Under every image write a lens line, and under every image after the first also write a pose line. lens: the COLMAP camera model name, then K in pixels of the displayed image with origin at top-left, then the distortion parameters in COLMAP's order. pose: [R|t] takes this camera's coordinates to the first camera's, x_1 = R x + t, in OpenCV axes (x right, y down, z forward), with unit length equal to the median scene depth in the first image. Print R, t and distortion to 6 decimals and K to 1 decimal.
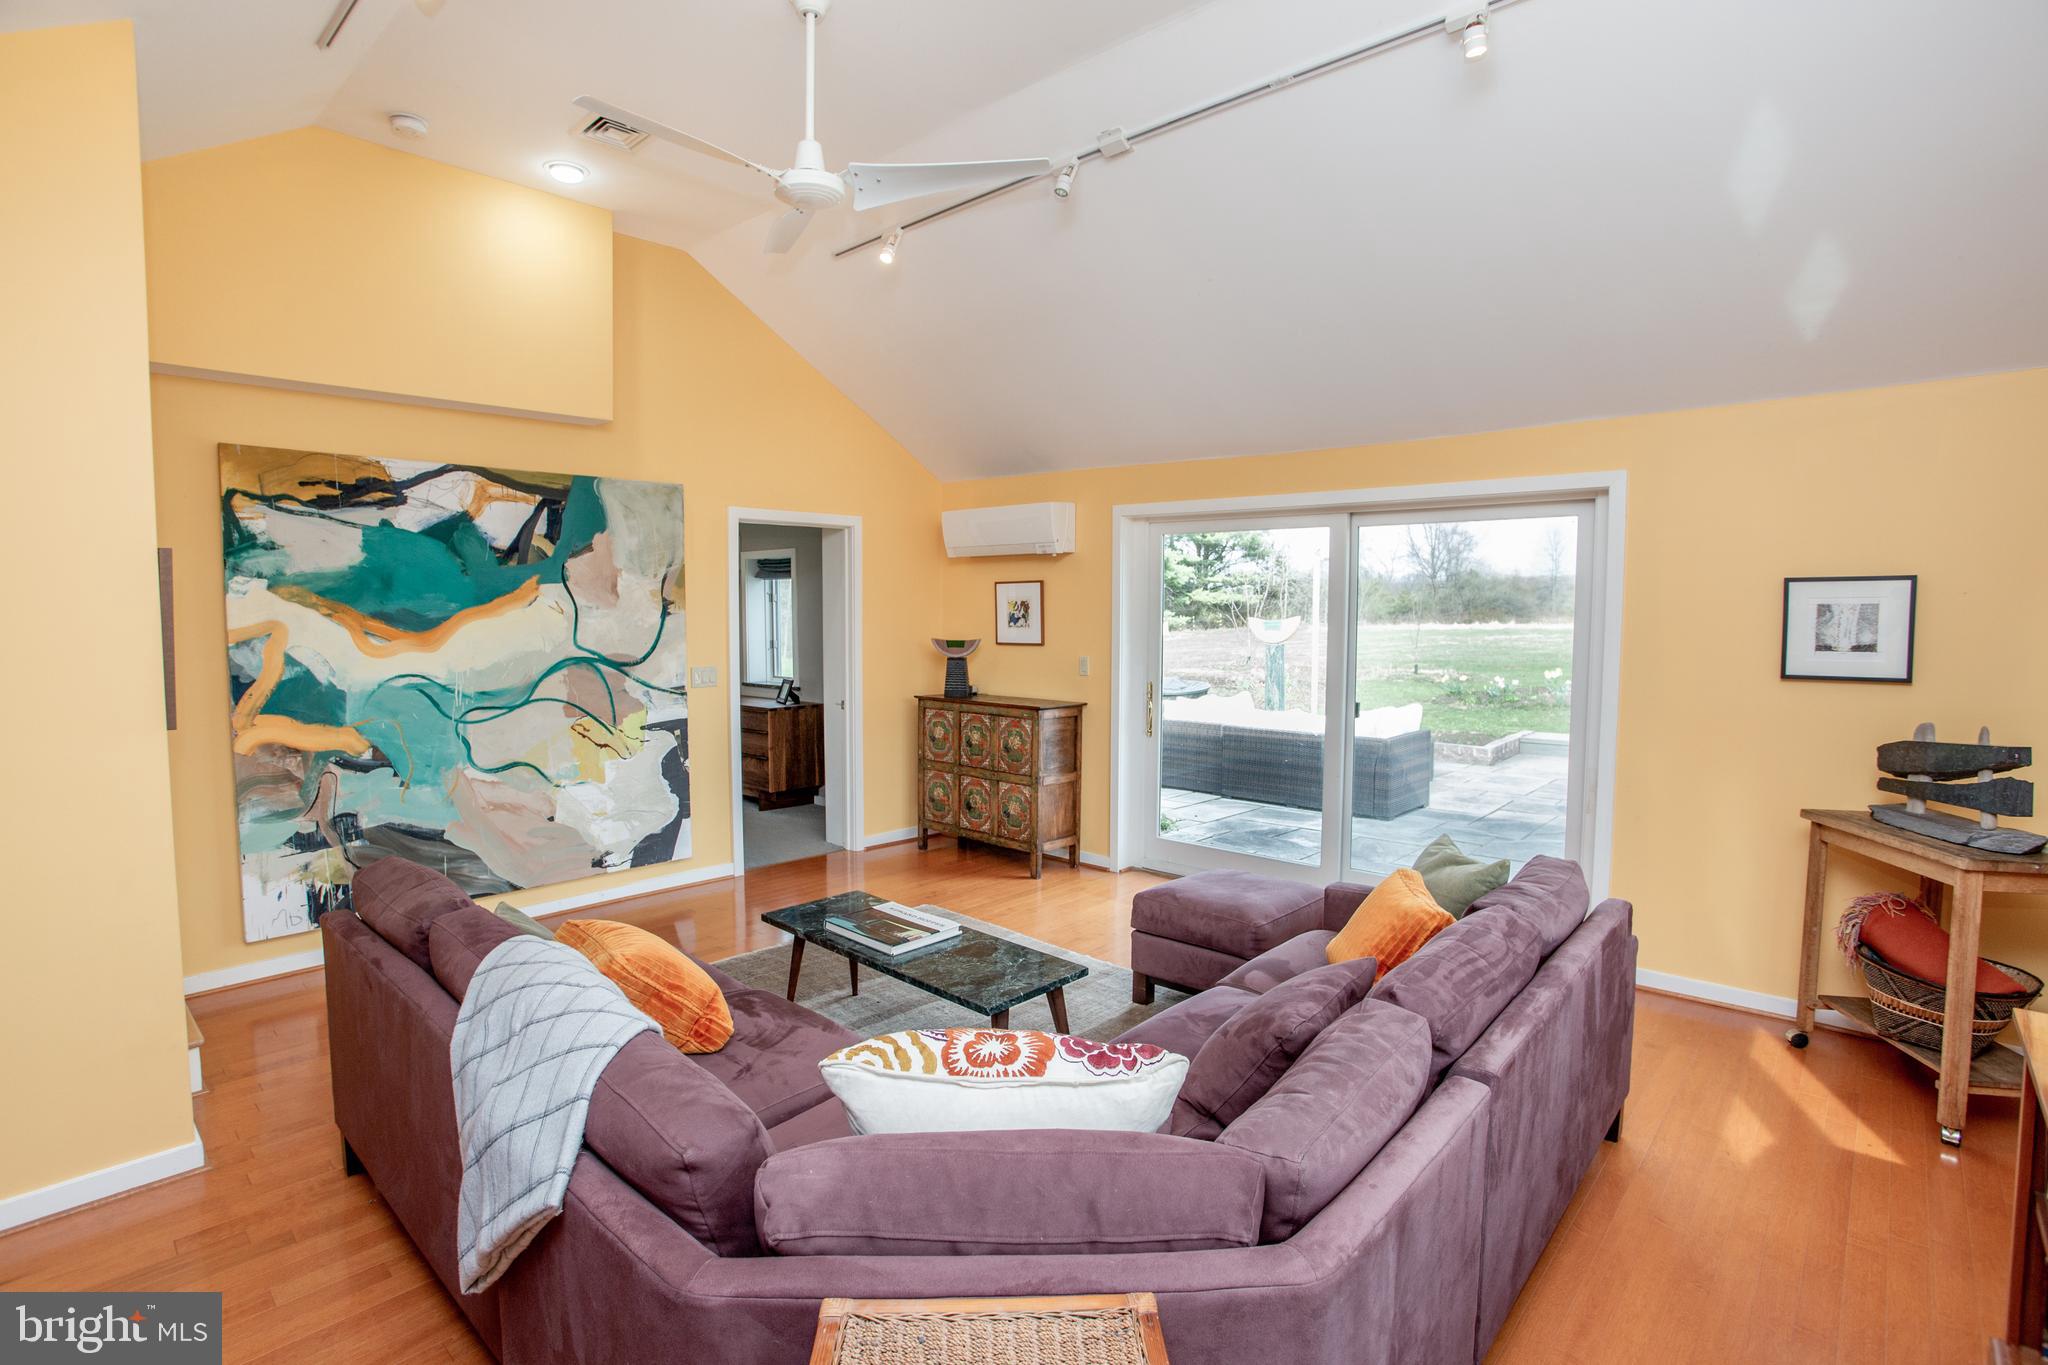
lens RADIAL K [[962.8, 0, 966.8], [0, 962.8, 676.5], [0, 0, 1]] dist [-0.003723, -0.000006]
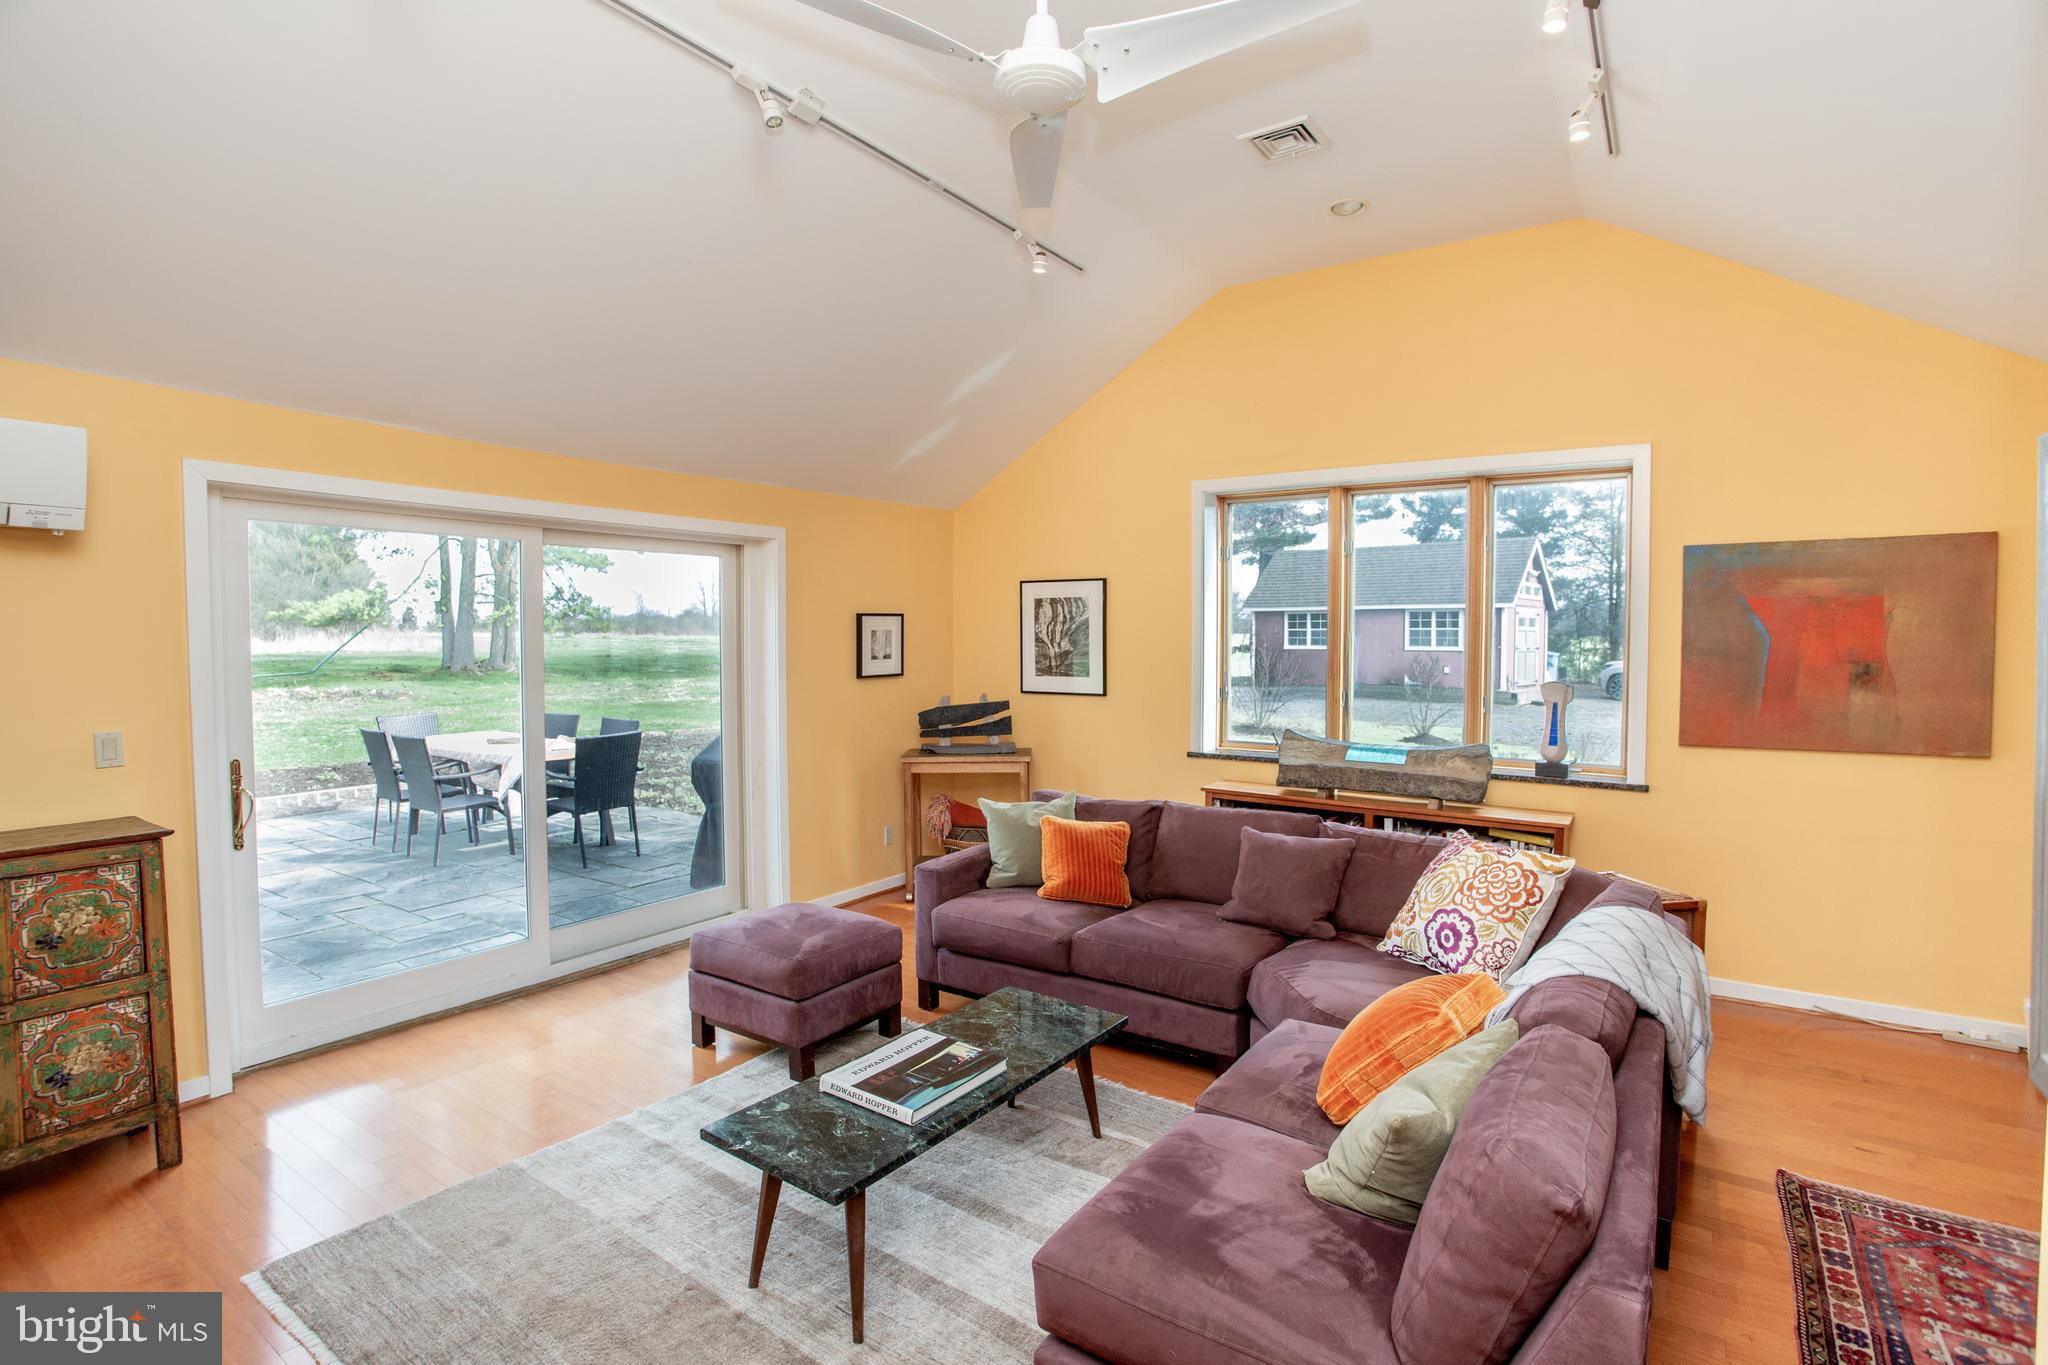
lens RADIAL K [[1047.5, 0, 1018.7], [0, 1047.5, 671.2], [0, 0, 1]] dist [-0.003832, 0.000191]
pose [[-0.145798, -0.043983, 0.988336, -0.878949], [0.067730, 0.996224, 0.054326, -0.086256], [-0.986993, 0.074861, -0.142268, 1.018423]]
